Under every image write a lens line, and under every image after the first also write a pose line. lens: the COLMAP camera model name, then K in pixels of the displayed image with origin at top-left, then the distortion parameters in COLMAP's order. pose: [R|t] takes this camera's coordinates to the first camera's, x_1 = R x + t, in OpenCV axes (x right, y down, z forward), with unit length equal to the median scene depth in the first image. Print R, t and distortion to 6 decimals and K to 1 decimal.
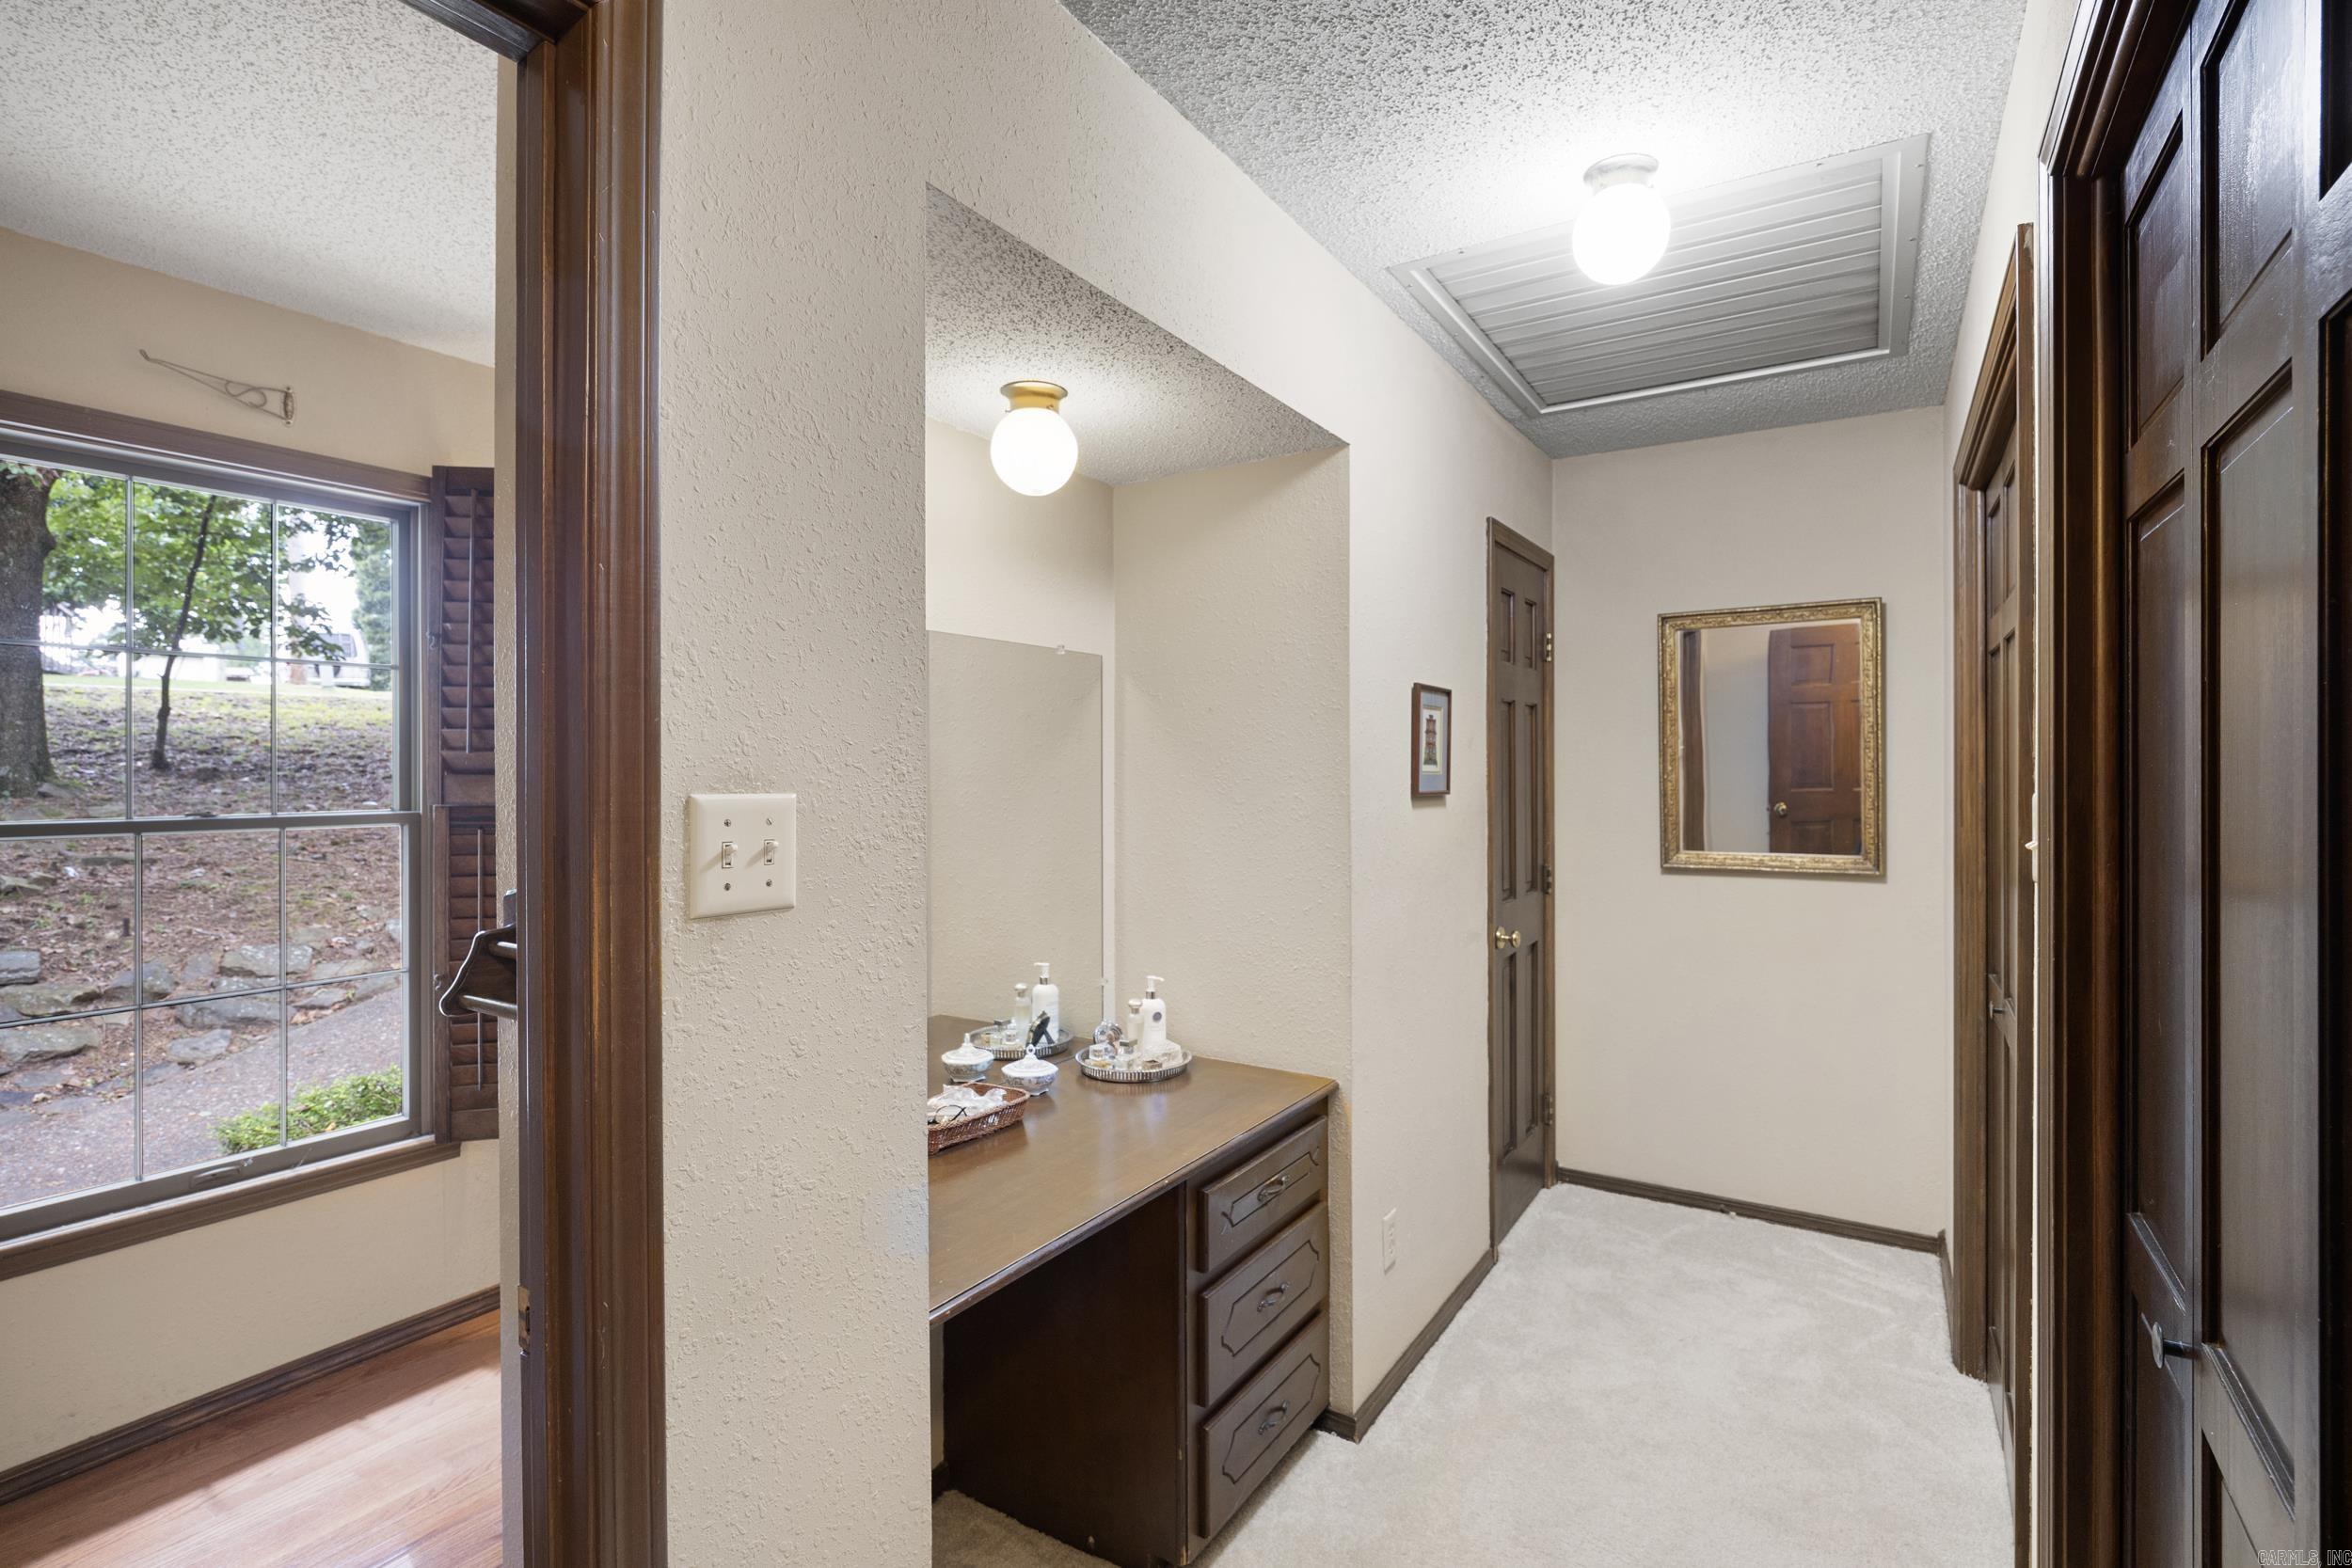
lens RADIAL K [[1086.2, 0, 1185.2], [0, 1086.2, 784.1], [0, 0, 1]] dist [-0.014767, 0.001437]
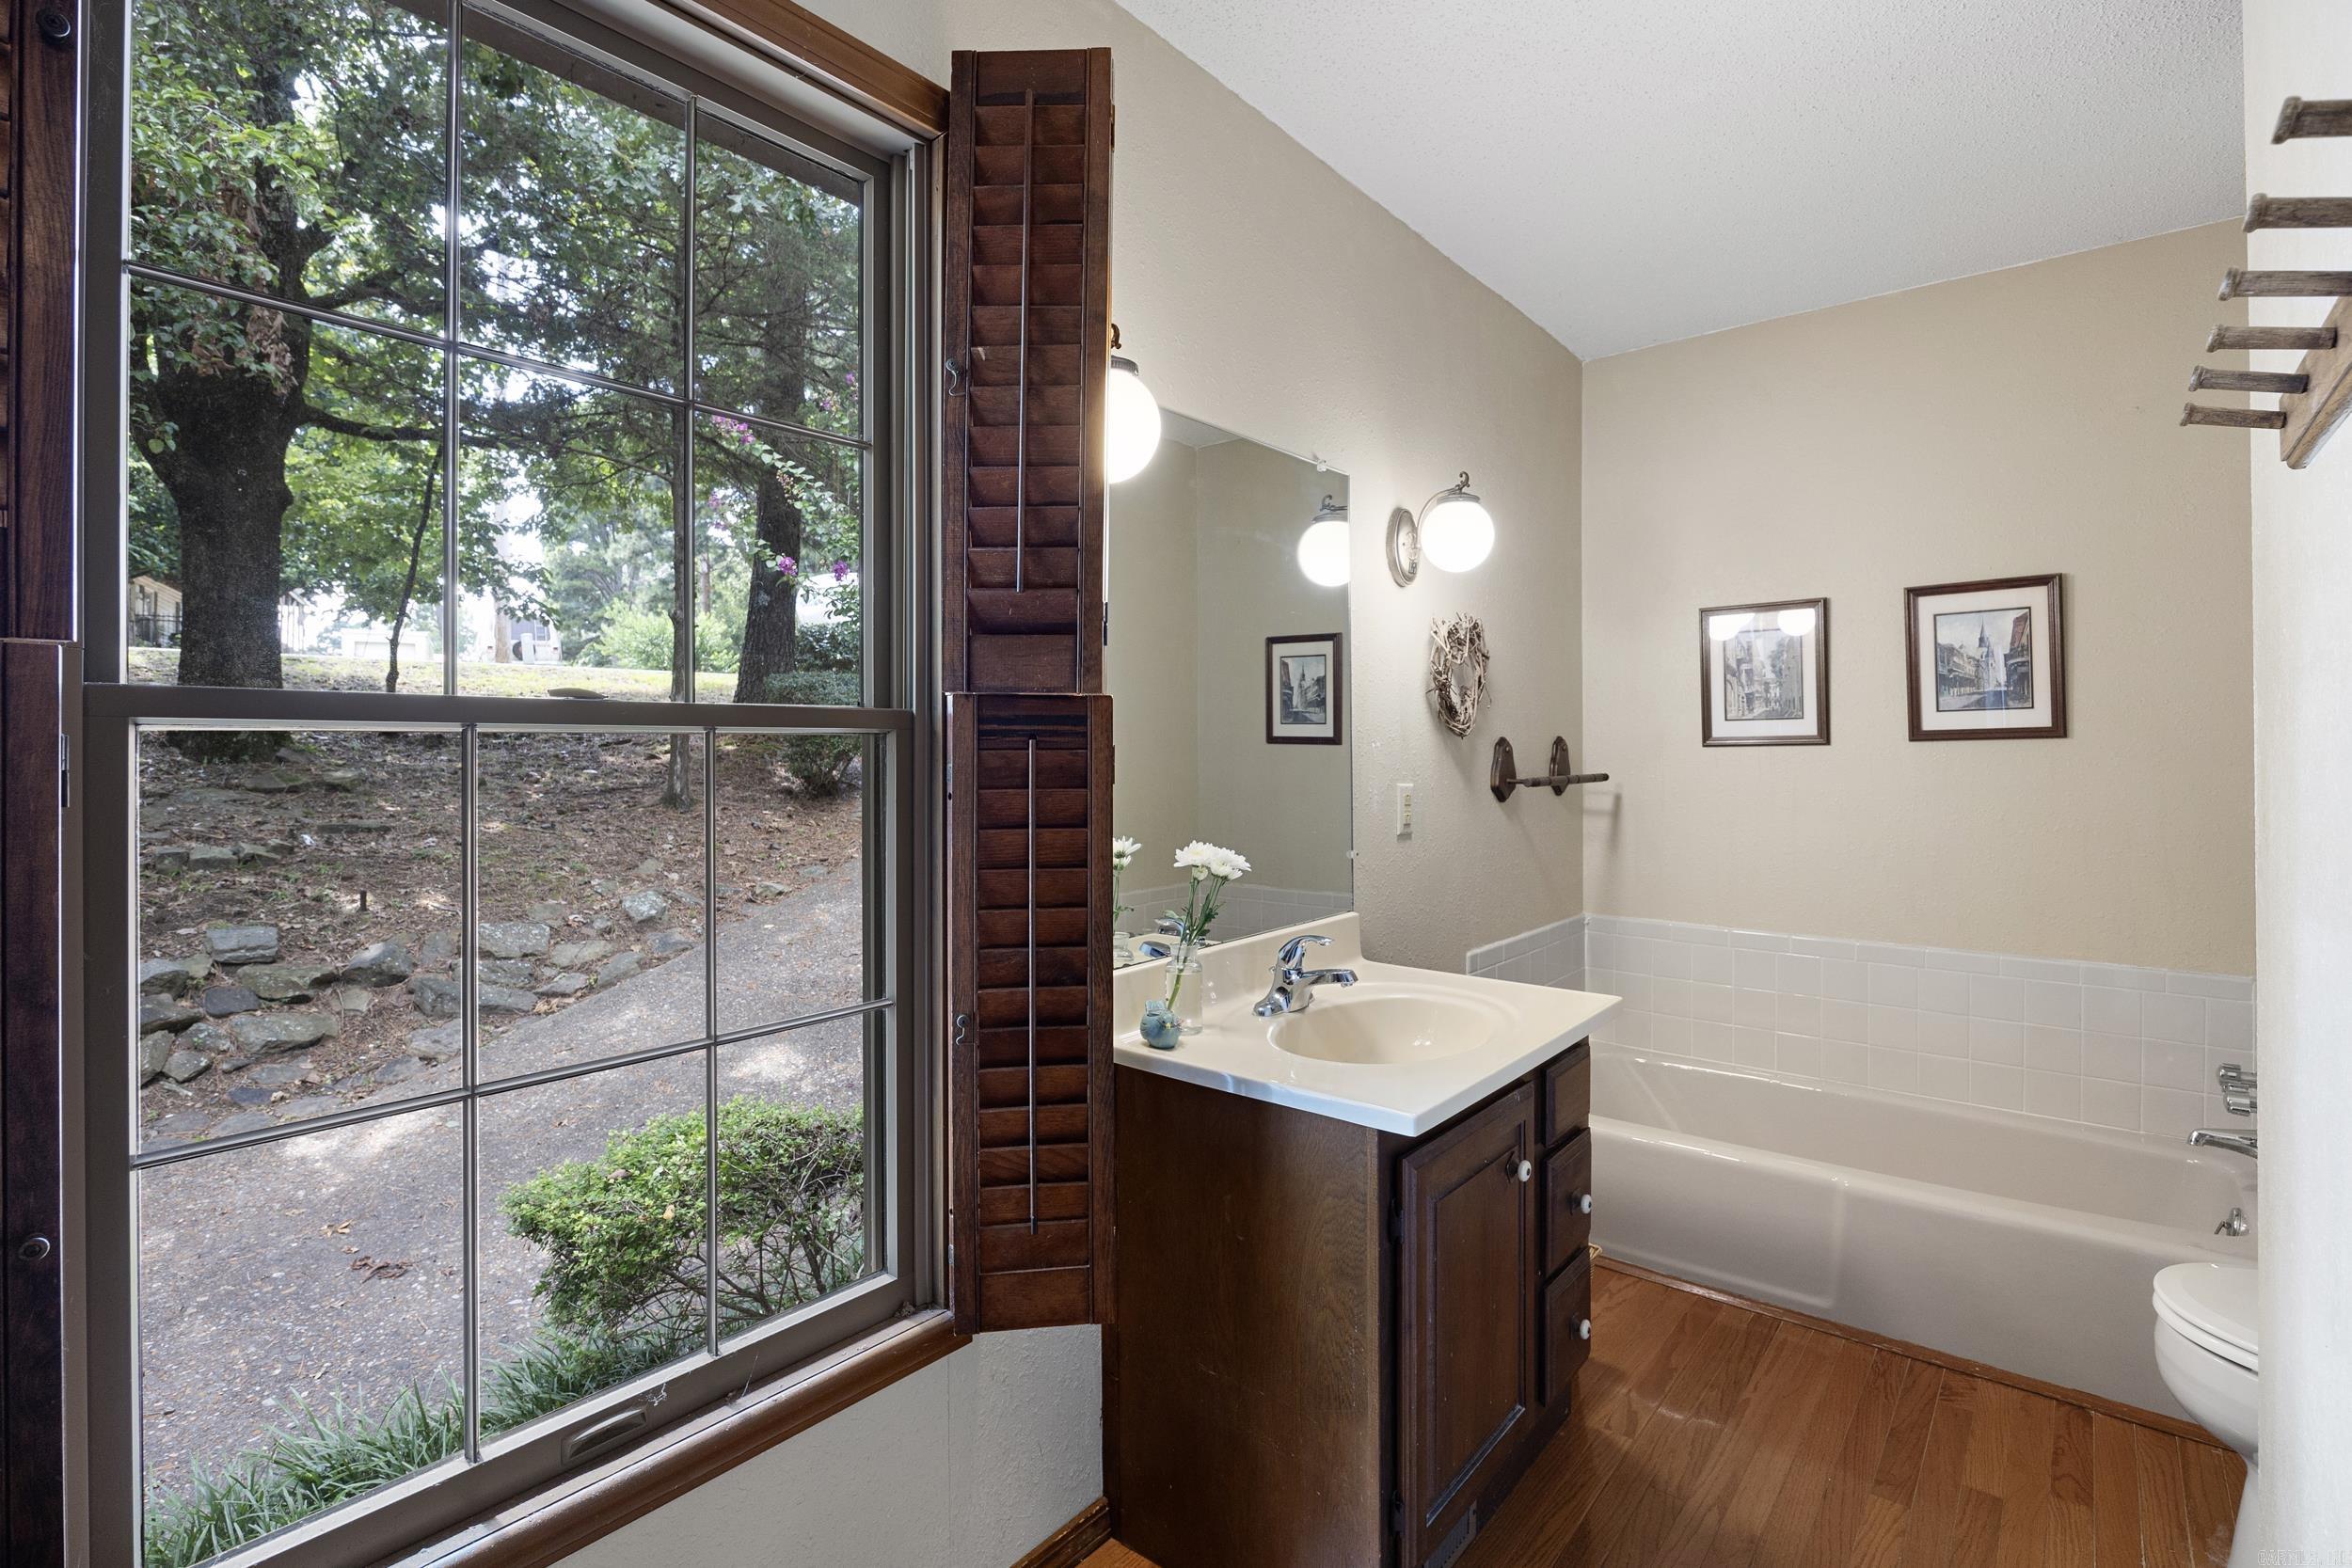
lens RADIAL K [[1086.2, 0, 1167.9], [0, 1086.2, 763.3], [0, 0, 1]] dist [-0.014767, 0.001437]
pose [[0.991864, -0.001822, -0.127290, -0.198448], [0.001460, 0.999995, -0.002937, 0.021200], [0.127295, 0.002727, 0.991861, 0.184382]]
